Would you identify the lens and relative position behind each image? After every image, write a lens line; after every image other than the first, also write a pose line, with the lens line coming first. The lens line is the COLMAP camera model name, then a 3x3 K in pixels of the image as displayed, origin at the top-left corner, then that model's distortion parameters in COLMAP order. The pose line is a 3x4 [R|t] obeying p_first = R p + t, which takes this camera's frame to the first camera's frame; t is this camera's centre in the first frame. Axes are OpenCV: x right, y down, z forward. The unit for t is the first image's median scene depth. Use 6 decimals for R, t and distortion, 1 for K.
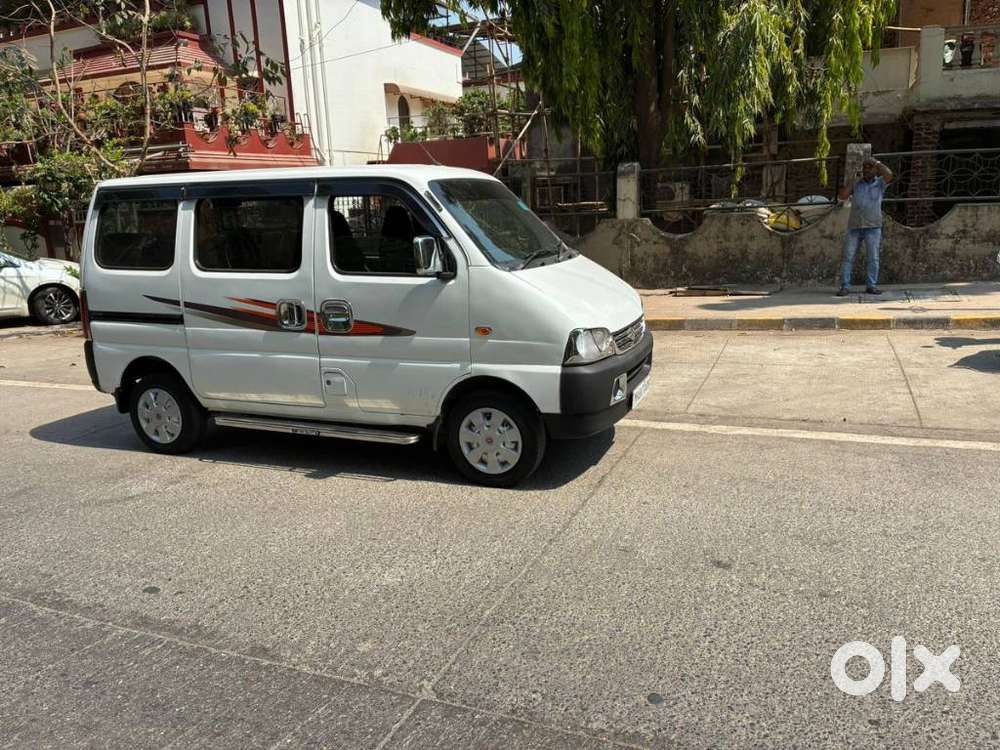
lens RADIAL K [[758.3, 0, 500.0], [0, 758.3, 375.0], [0, 0, 1]] dist [0.053936, -0.064662]
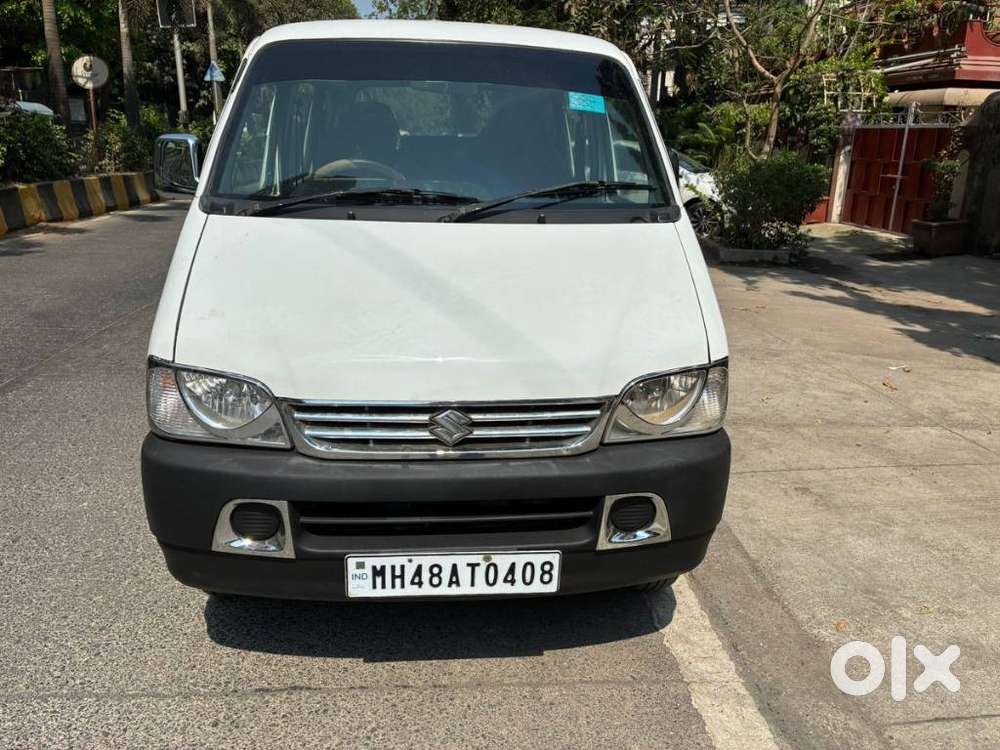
lens RADIAL K [[755.9, 0, 507.5], [0, 755.9, 378.0], [0, 0, 1]] dist [0.057302, -0.062554]
pose [[0.462351, 0.316539, -0.828272, 0.473765], [-0.237361, 0.944202, 0.228346, -0.165069], [0.854337, 0.091023, 0.511687, 0.776972]]
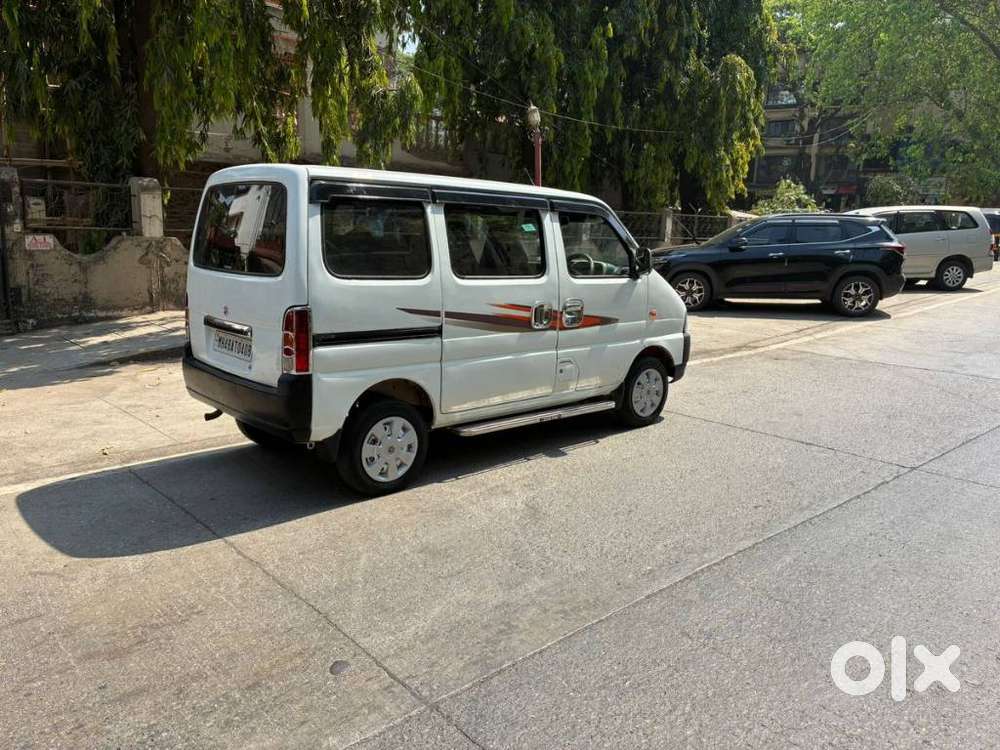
lens RADIAL K [[758.3, 0, 500.0], [0, 758.3, 375.0], [0, 0, 1]] dist [0.053936, -0.064662]
pose [[0.427710, -0.121789, 0.895674, -1.226969], [0.157024, 0.985827, 0.059065, -0.063778], [-0.890173, 0.115379, 0.440772, 0.539242]]
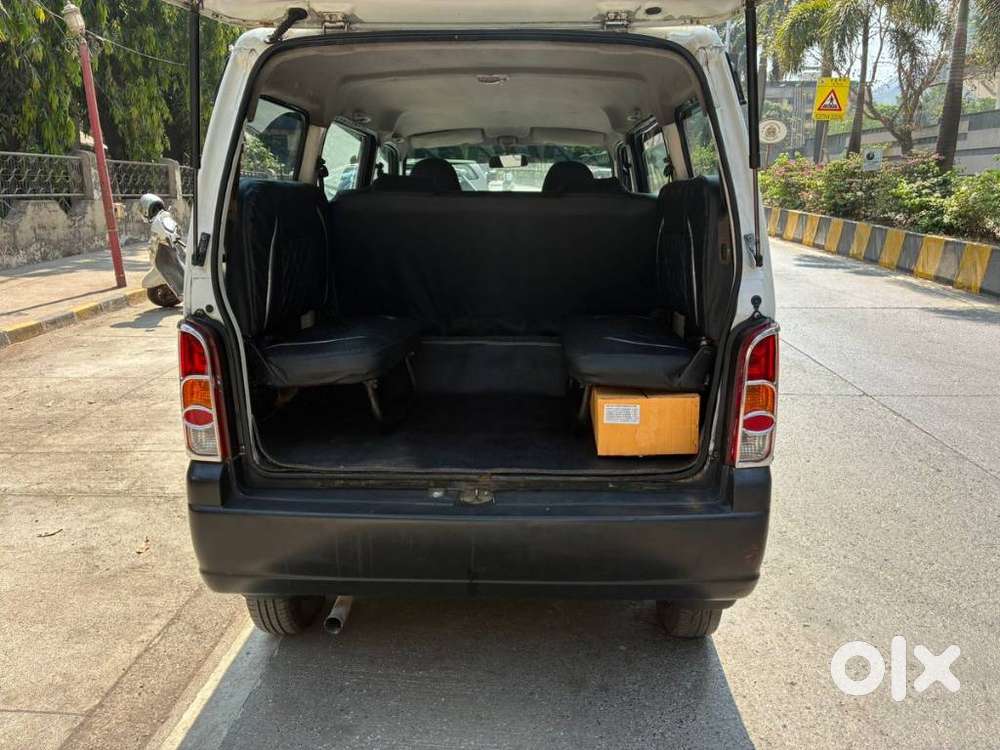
lens RADIAL K [[756.8, 0, 512.2], [0, 756.8, 371.7], [0, 0, 1]] dist [0.054435, -0.054236]
pose [[-0.356296, -0.173500, 0.918124, -0.899572], [0.219332, 0.939624, 0.262679, -0.227774], [-0.908266, 0.294965, -0.296731, 1.318974]]
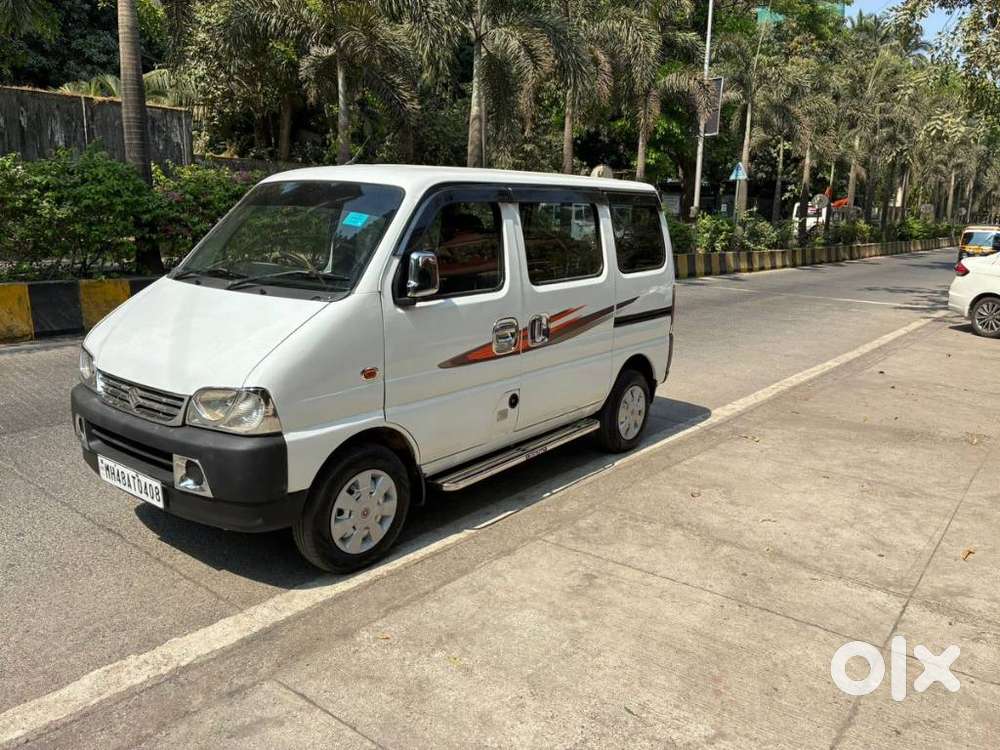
lens RADIAL K [[760.1, 0, 512.0], [0, 760.1, 372.8], [0, 0, 1]] dist [0.061765, -0.091365]
pose [[-0.260033, 0.234126, -0.936786, 0.705159], [-0.232497, 0.926436, 0.296076, -0.348344], [0.937192, 0.294789, -0.186470, 1.374301]]
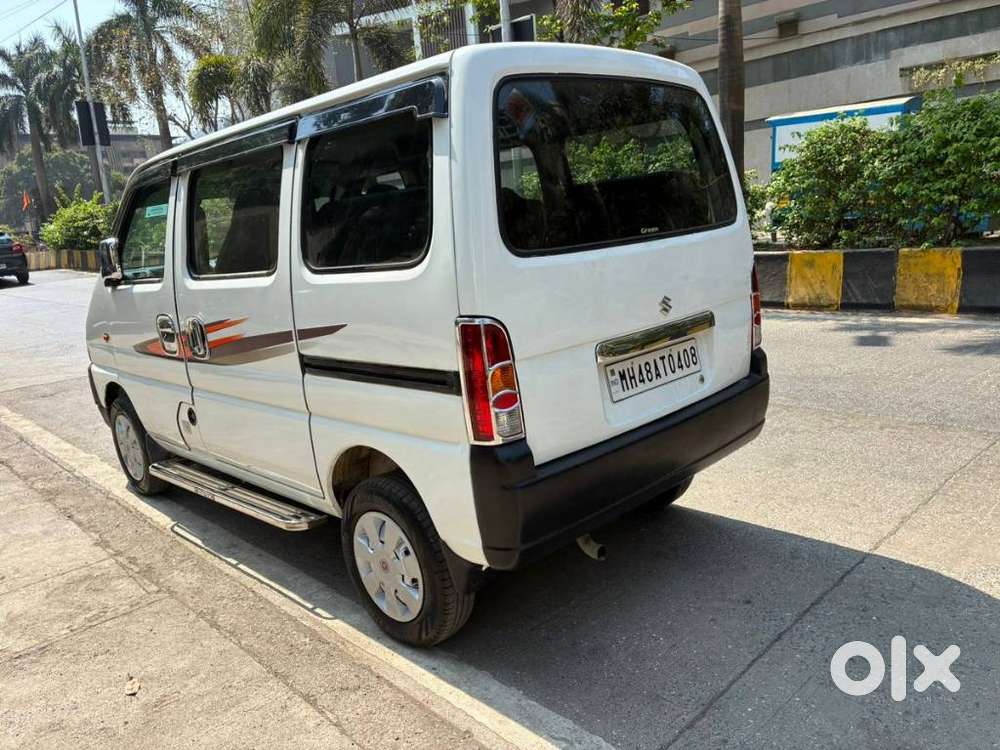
lens RADIAL K [[755.9, 0, 507.5], [0, 755.9, 378.0], [0, 0, 1]] dist [0.057302, -0.062554]
pose [[-0.913152, 0.038809, 0.405768, -0.655285], [0.210012, 0.897961, 0.386732, -0.312094], [-0.349355, 0.438361, -0.828125, 1.698886]]
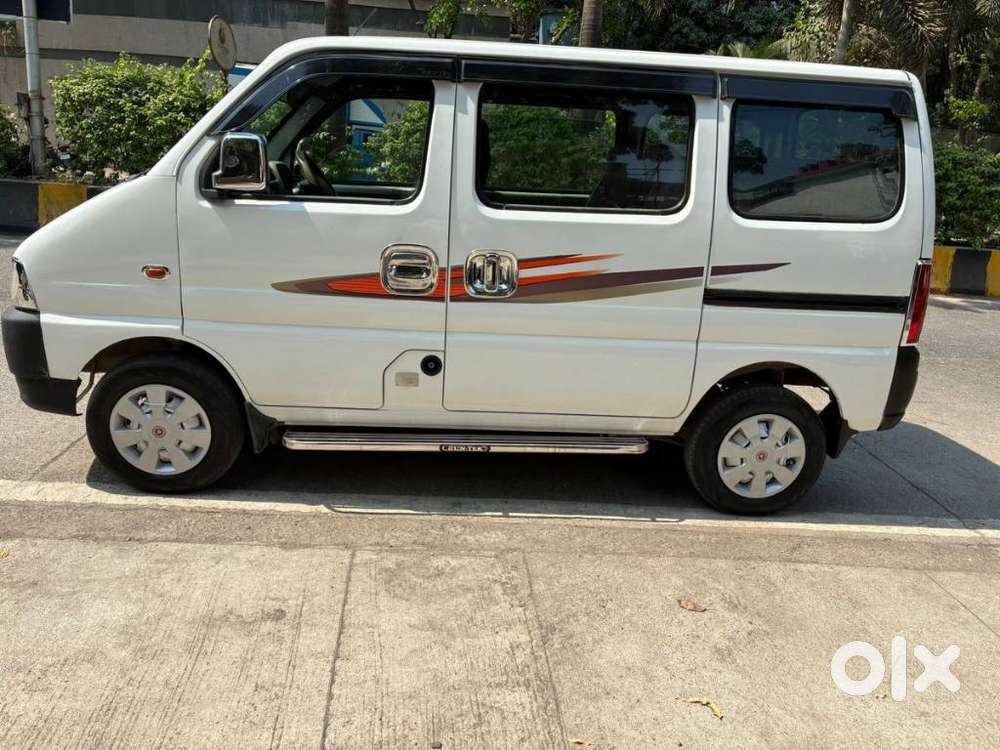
lens RADIAL K [[756.2, 0, 498.4], [0, 756.2, 375.0], [0, 0, 1]] dist [0.064427, -0.085694]
pose [[-0.894426, 0.108215, -0.433926, 0.126946], [-0.126335, 0.869622, 0.477280, -0.359520], [0.429000, 0.481712, -0.764141, 1.724420]]
